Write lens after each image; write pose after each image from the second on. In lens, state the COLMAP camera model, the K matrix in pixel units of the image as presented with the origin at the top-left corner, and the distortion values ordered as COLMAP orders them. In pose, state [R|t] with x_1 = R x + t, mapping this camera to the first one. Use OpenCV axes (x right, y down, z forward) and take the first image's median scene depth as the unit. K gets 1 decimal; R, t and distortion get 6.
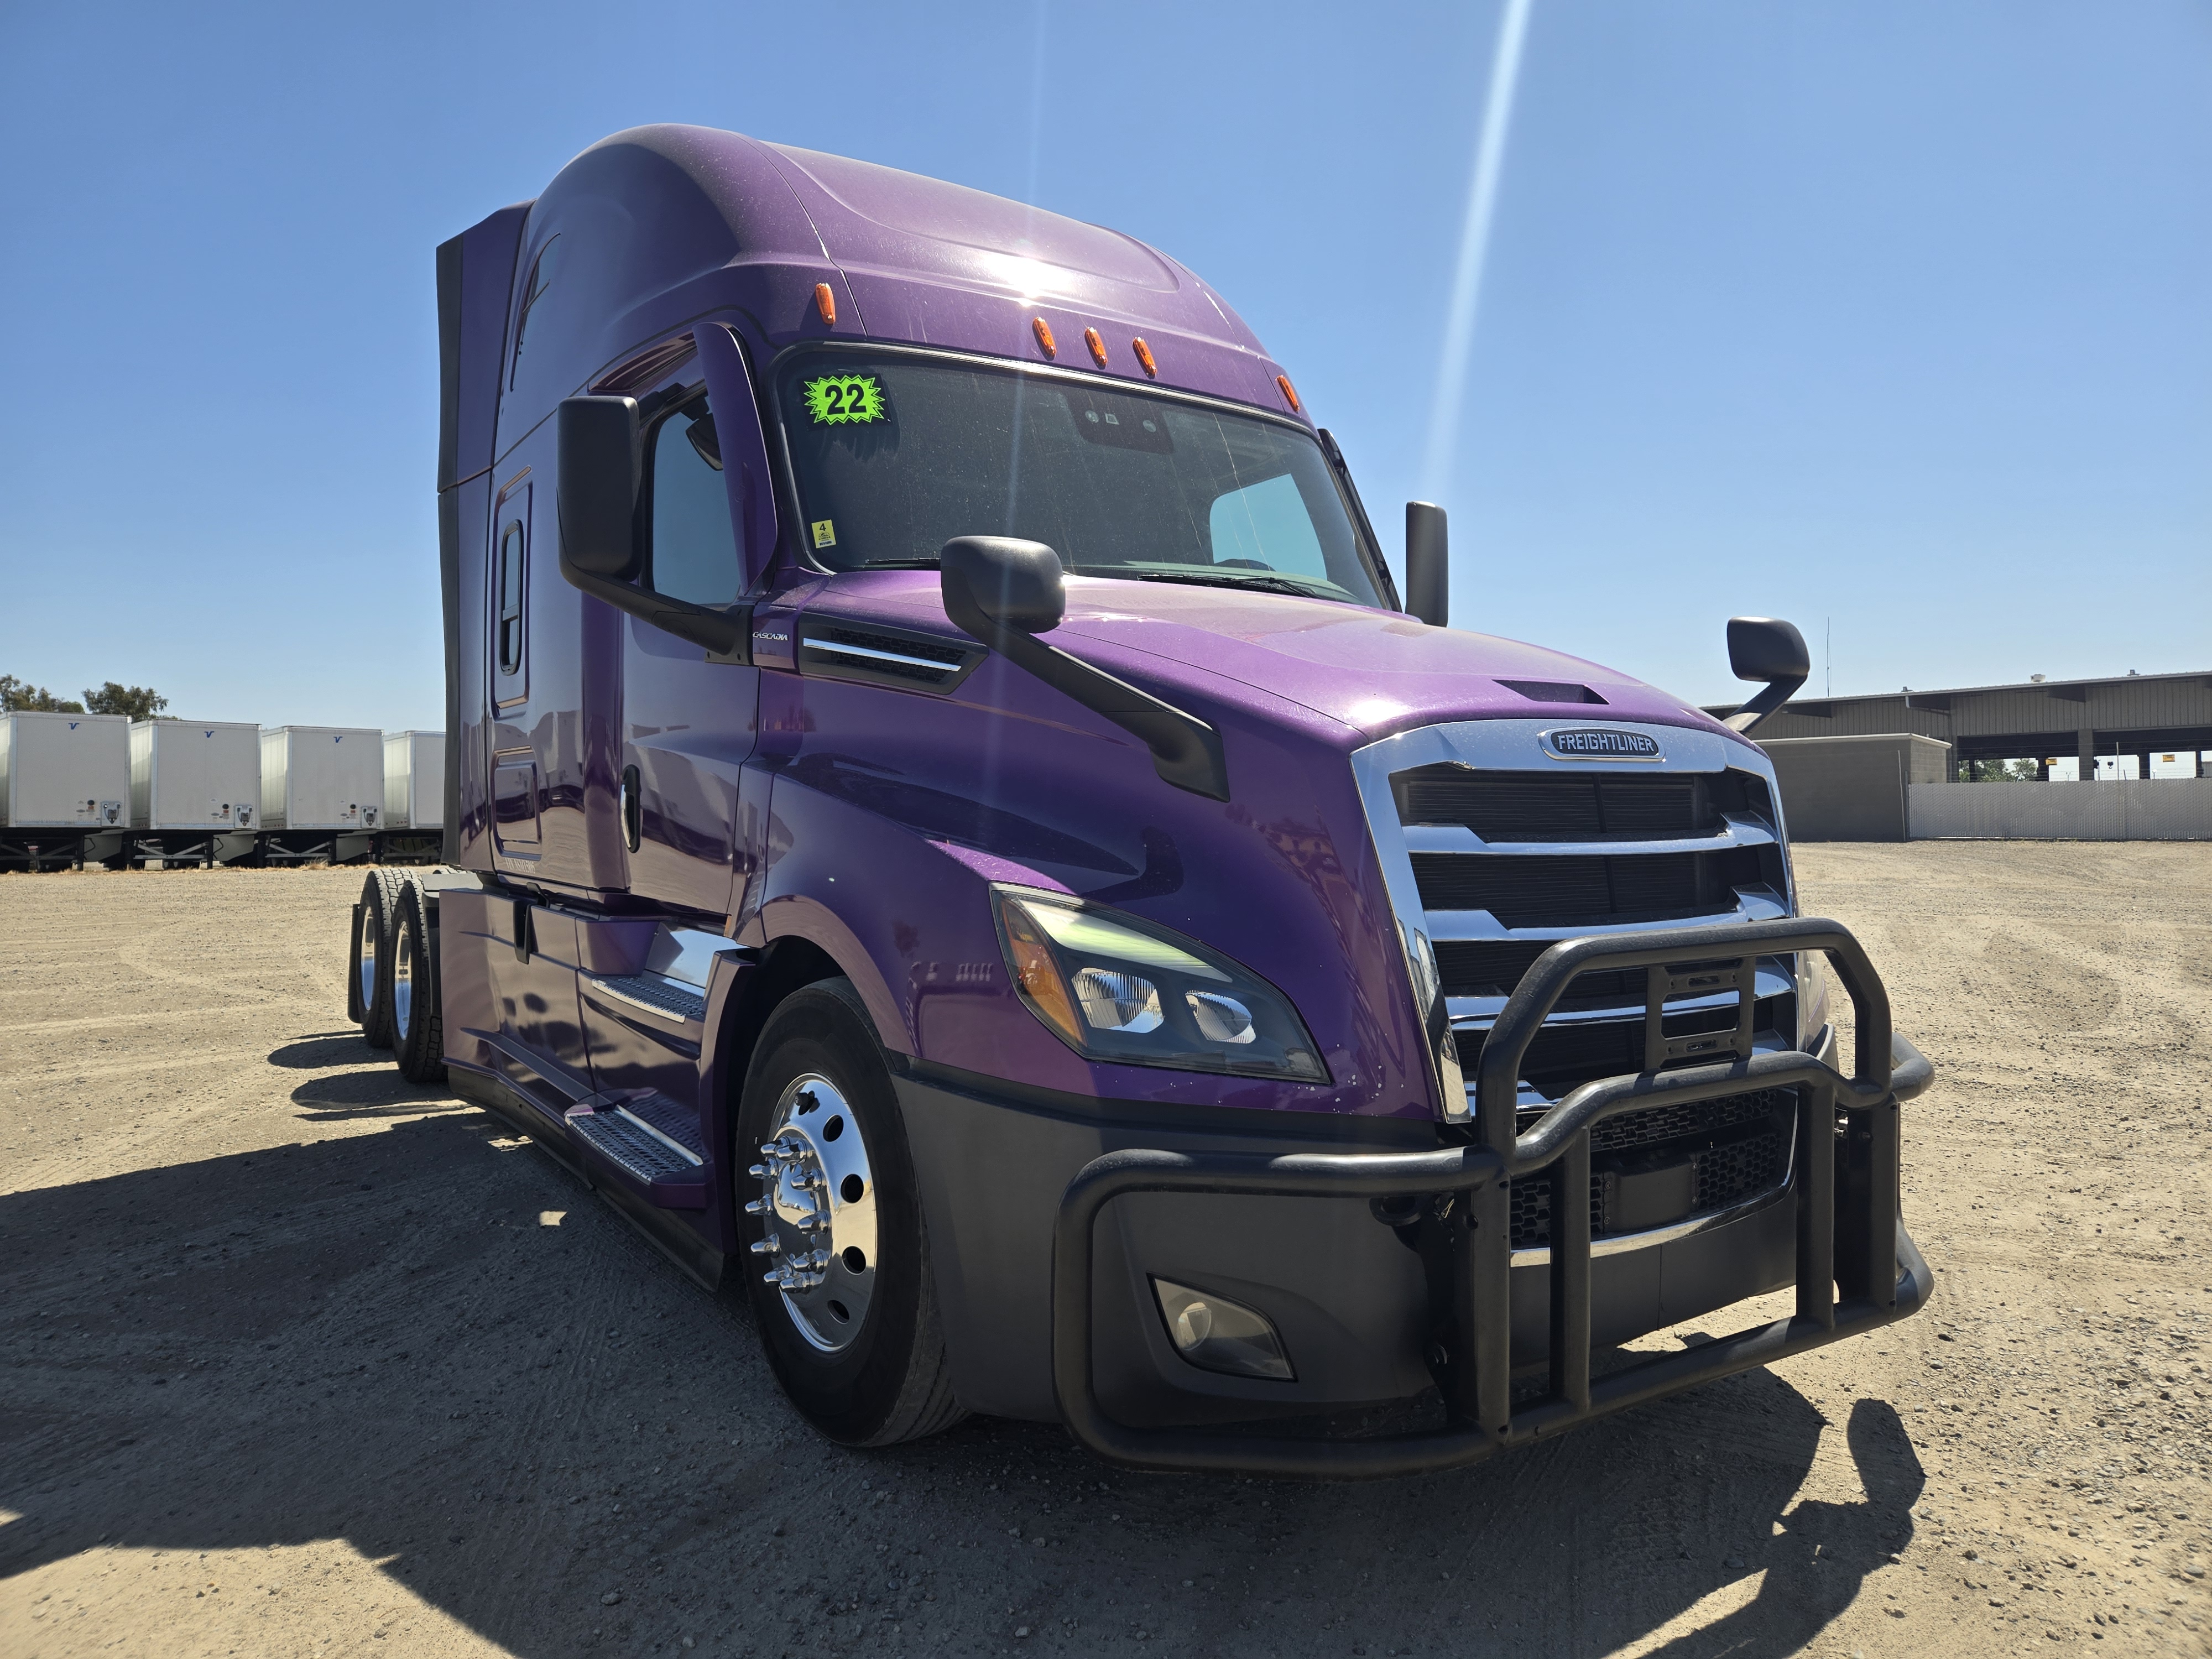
lens RADIAL K [[1478.7, 0, 1100.9], [0, 1478.7, 815.9], [0, 0, 1]] dist [0.057377, -0.032513]
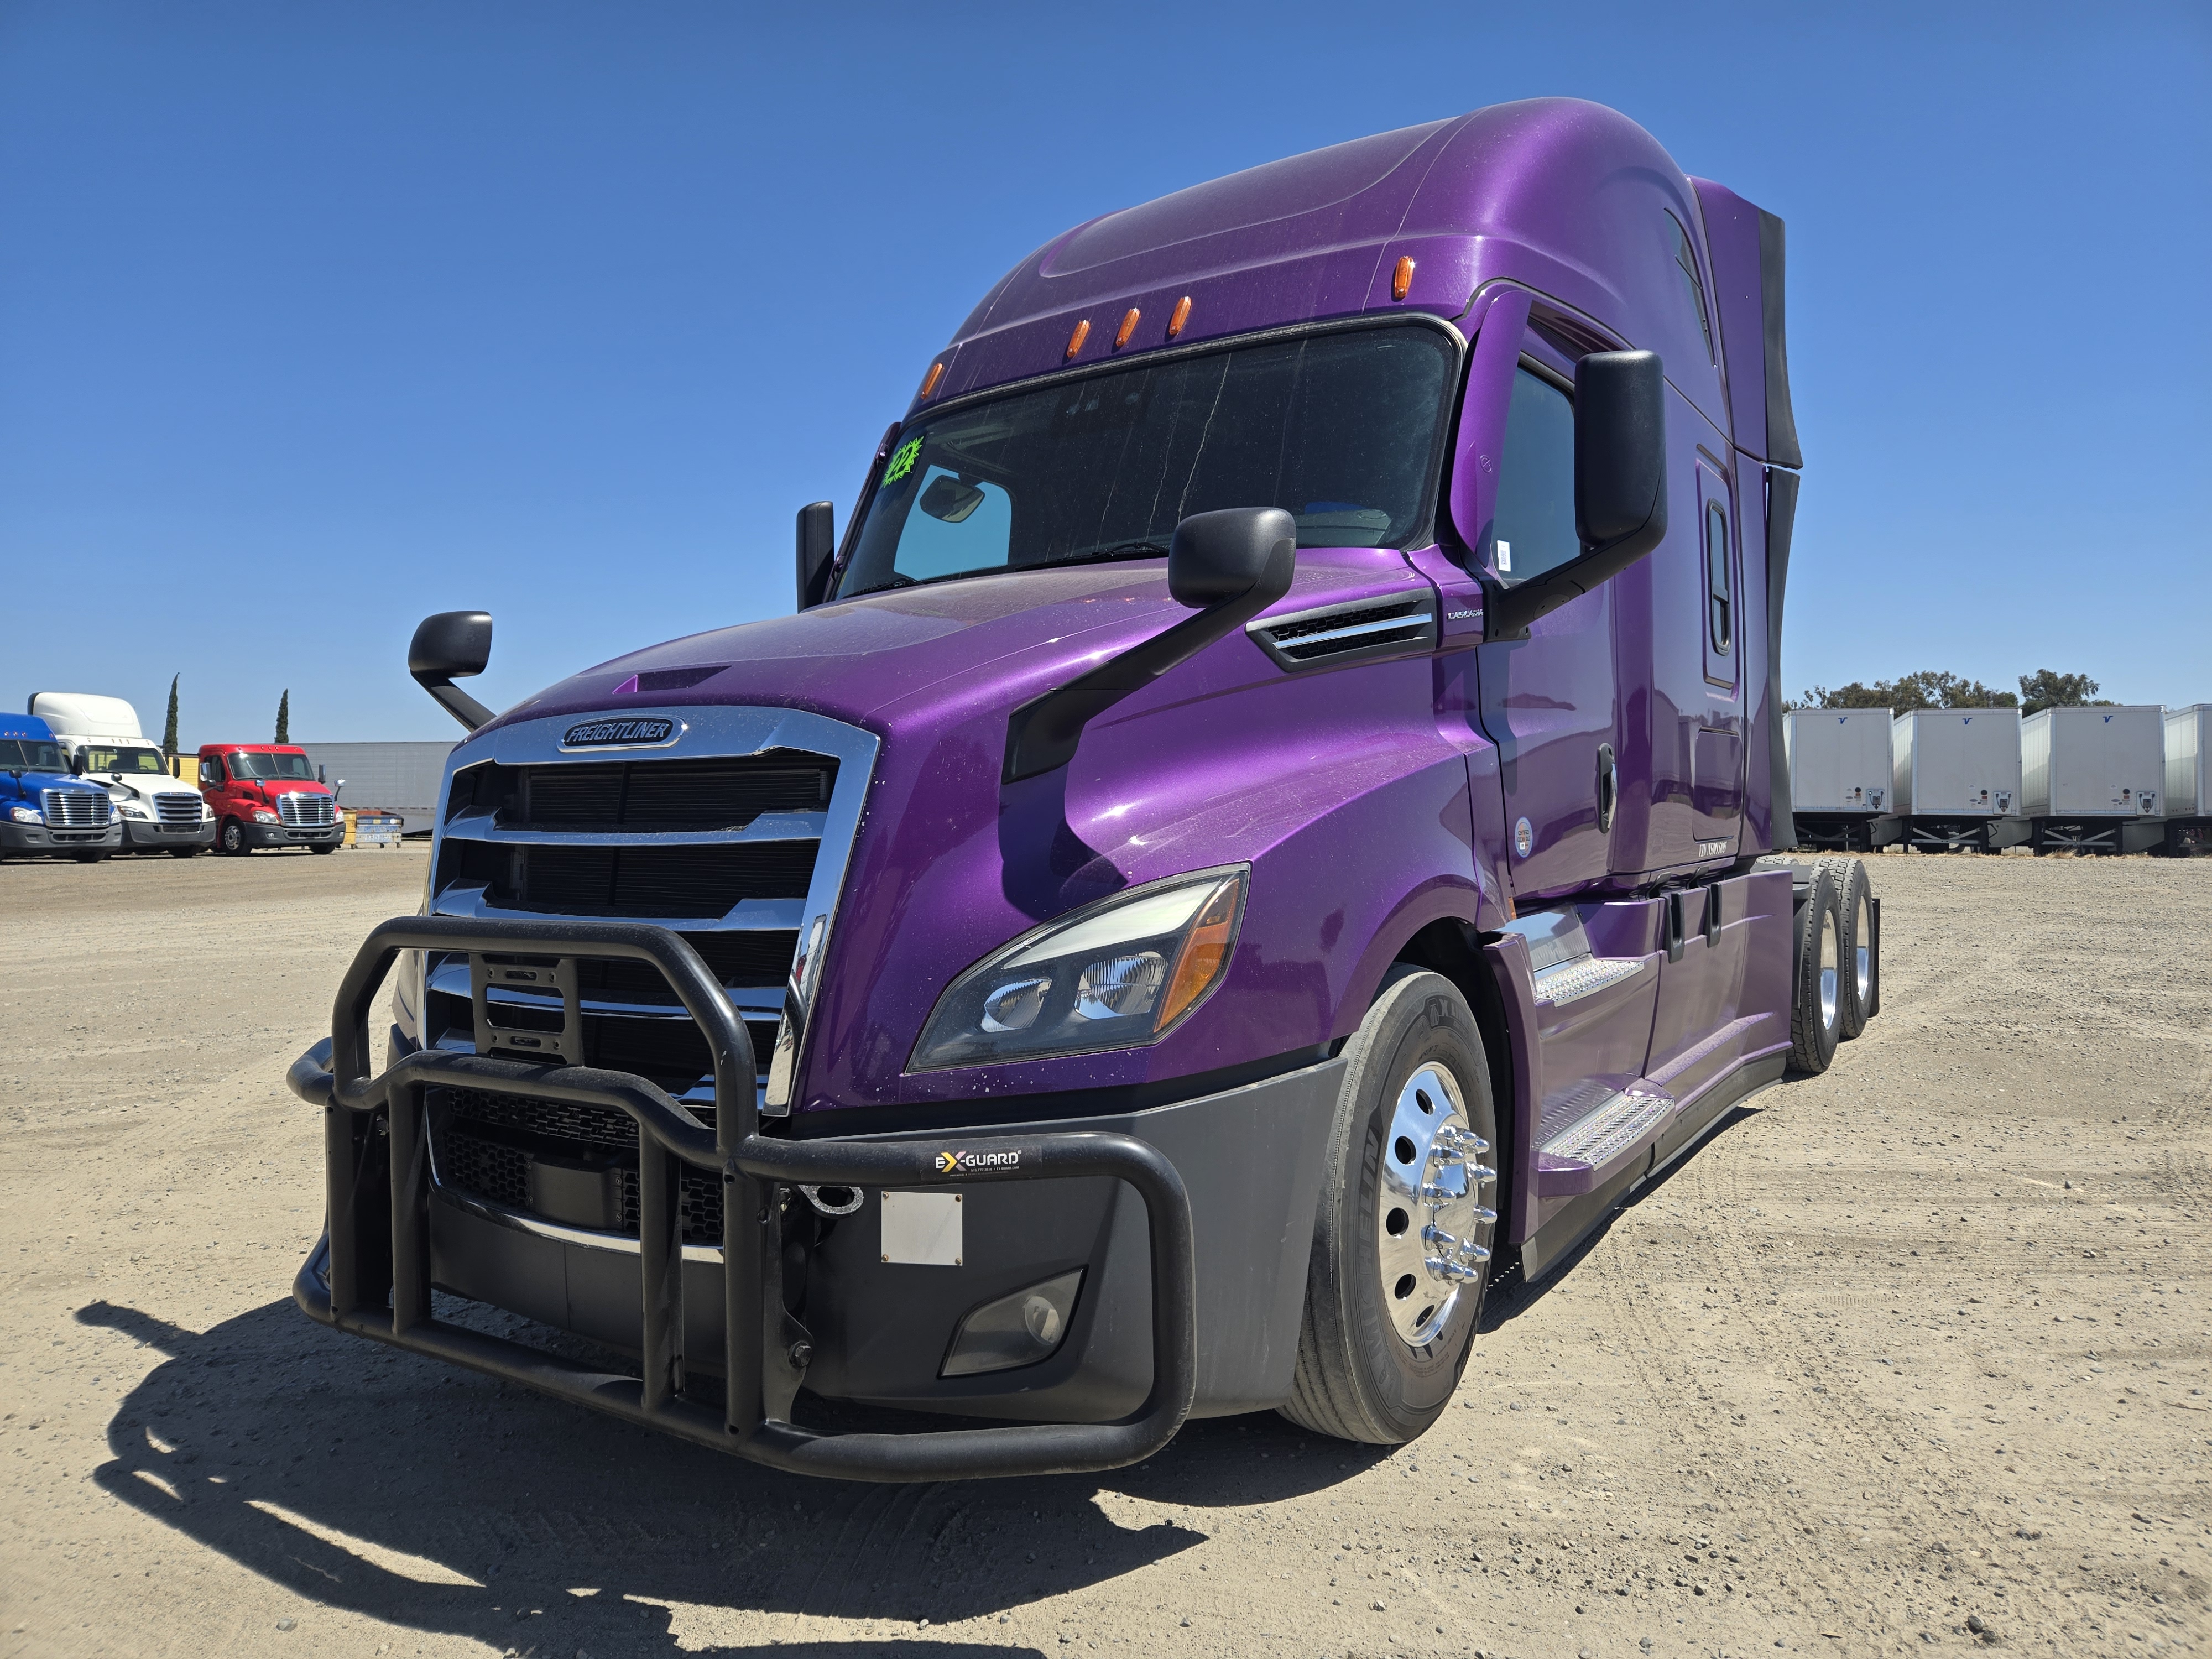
lens RADIAL K [[1478.7, 0, 1109.0], [0, 1478.7, 814.0], [0, 0, 1]] dist [0.057377, -0.032513]
pose [[0.403424, 0.003984, -0.915005, 1.011463], [0.003542, 0.999976, 0.005916, 0.000251], [0.915006, -0.005627, 0.403400, 0.667251]]
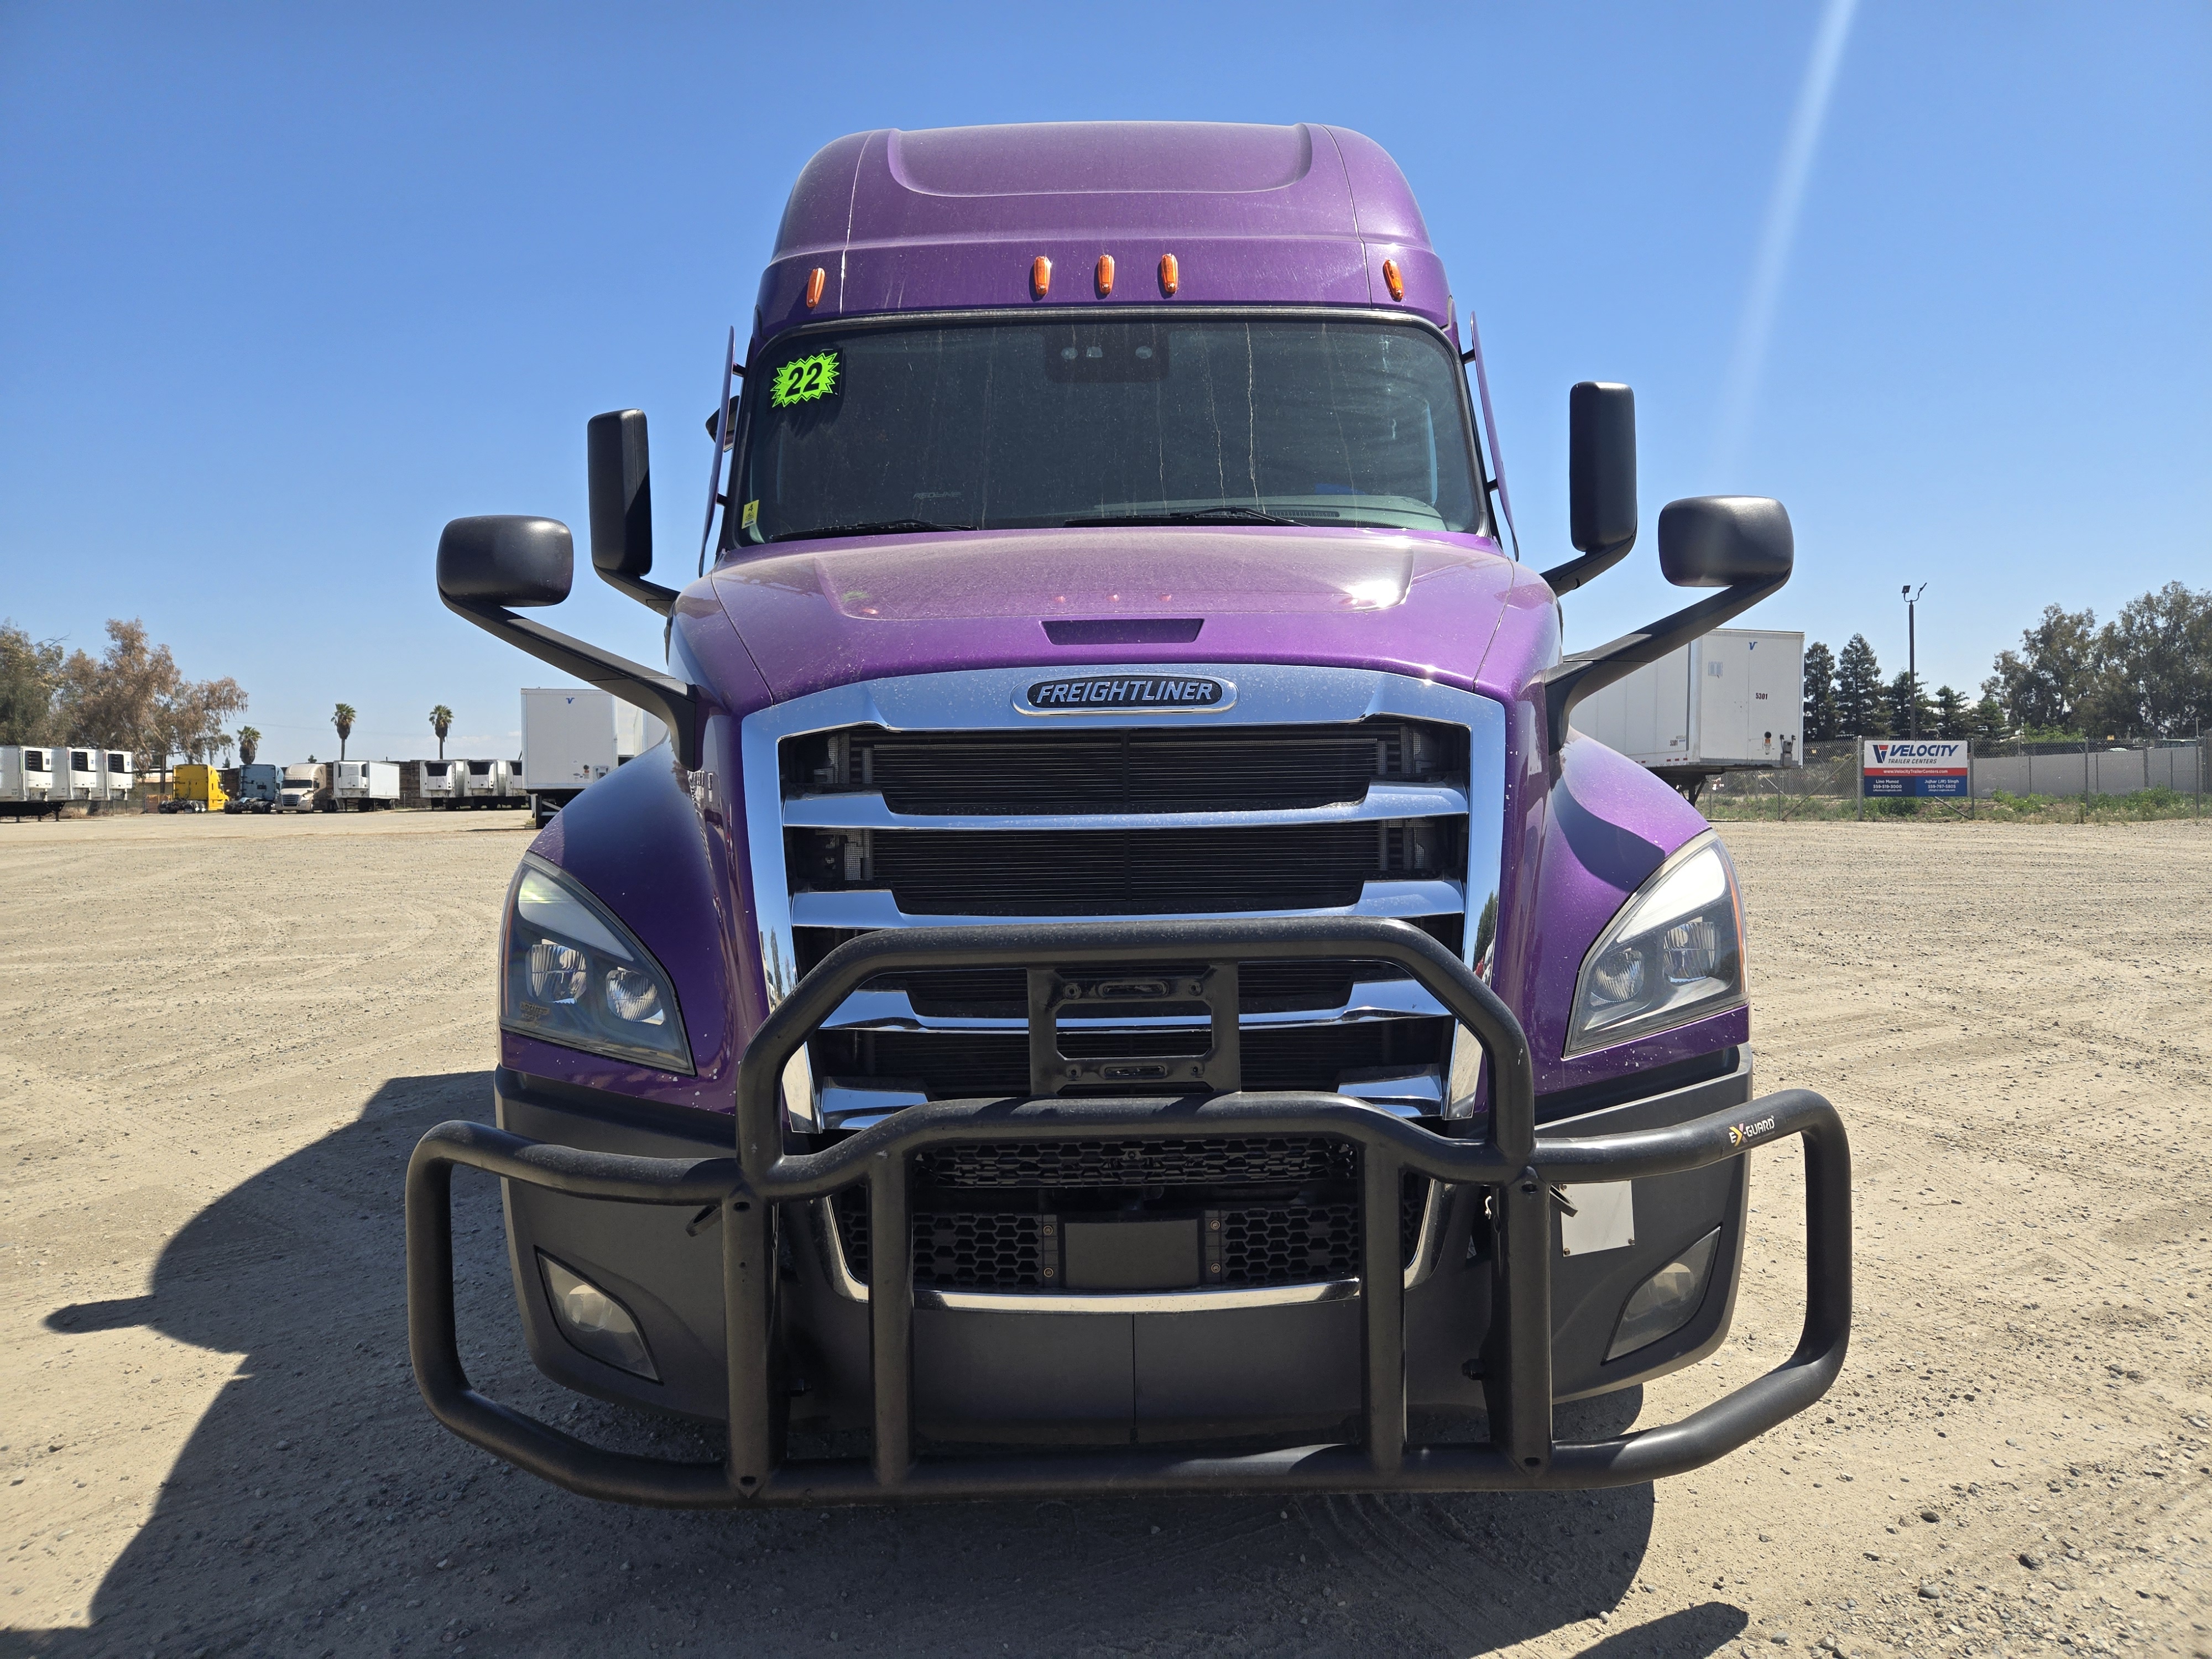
lens RADIAL K [[1478.7, 0, 1102.8], [0, 1478.7, 815.8], [0, 0, 1]] dist [0.057377, -0.032513]
pose [[0.845385, 0.005464, -0.534129, 0.560009], [0.010462, 0.999586, 0.026785, -0.002353], [0.534054, -0.028231, 0.844979, 0.228721]]
